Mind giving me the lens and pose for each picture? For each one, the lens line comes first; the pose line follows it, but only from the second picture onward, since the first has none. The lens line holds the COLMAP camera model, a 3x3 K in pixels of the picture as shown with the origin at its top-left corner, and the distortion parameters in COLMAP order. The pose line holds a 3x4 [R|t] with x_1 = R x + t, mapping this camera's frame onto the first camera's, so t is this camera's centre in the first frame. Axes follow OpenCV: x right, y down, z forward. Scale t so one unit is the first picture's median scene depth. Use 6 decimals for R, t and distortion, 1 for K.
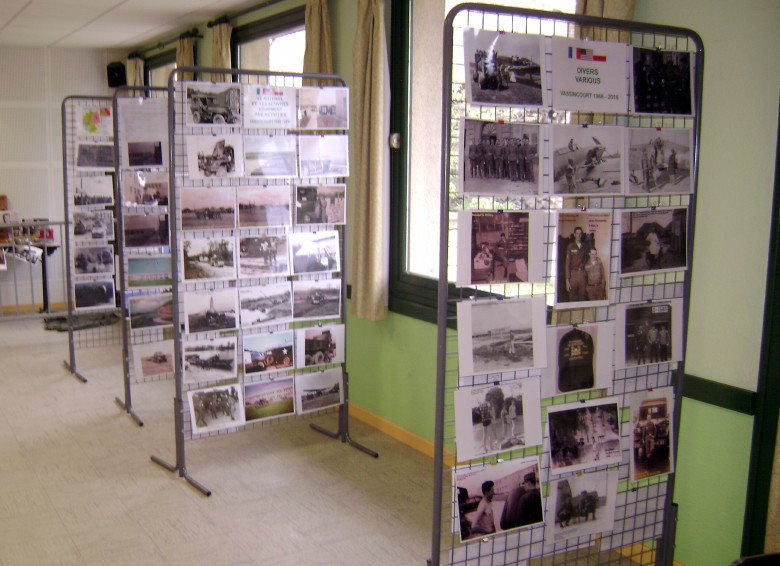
lens RADIAL K [[915.1, 0, 390.0], [0, 915.1, 283.0], [0, 0, 1]] dist [-0.163630, 0.025845]
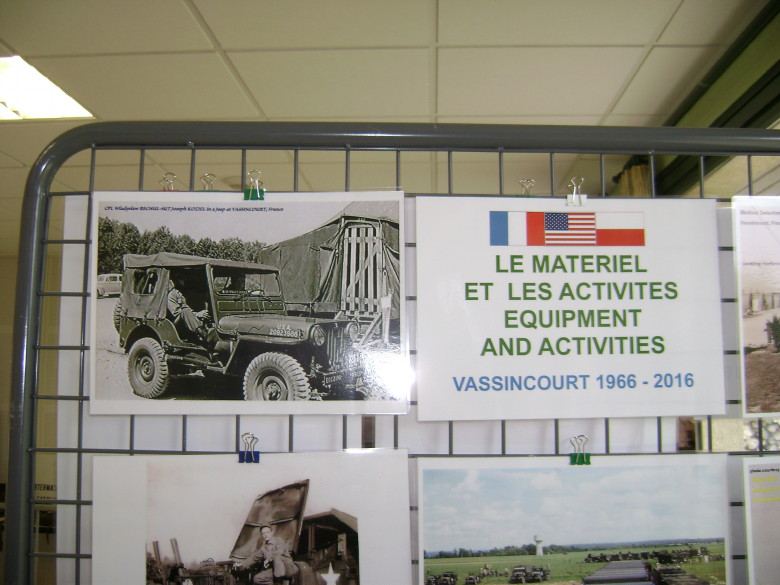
lens RADIAL K [[822.5, 0, 390.0], [0, 822.5, 292.5], [0, 0, 1]] dist [-0.145779, 0.065545]
pose [[0.815632, -0.070317, -0.574283, -0.055219], [-0.078795, 0.969839, -0.230660, -0.132231], [0.573181, 0.233384, 0.785491, 0.721975]]
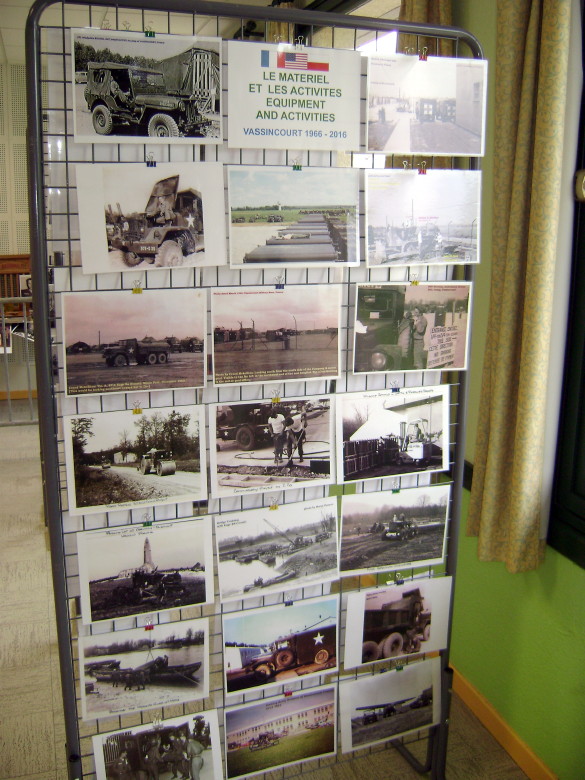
lens RADIAL K [[822.5, 0, 303.7], [0, 822.5, 387.2], [0, 0, 1]] dist [-0.145779, 0.065545]
pose [[0.969883, 0.057543, -0.236678, -0.028168], [-0.038659, 0.995743, 0.083673, -0.079452], [0.240485, -0.072003, 0.967979, 0.541157]]
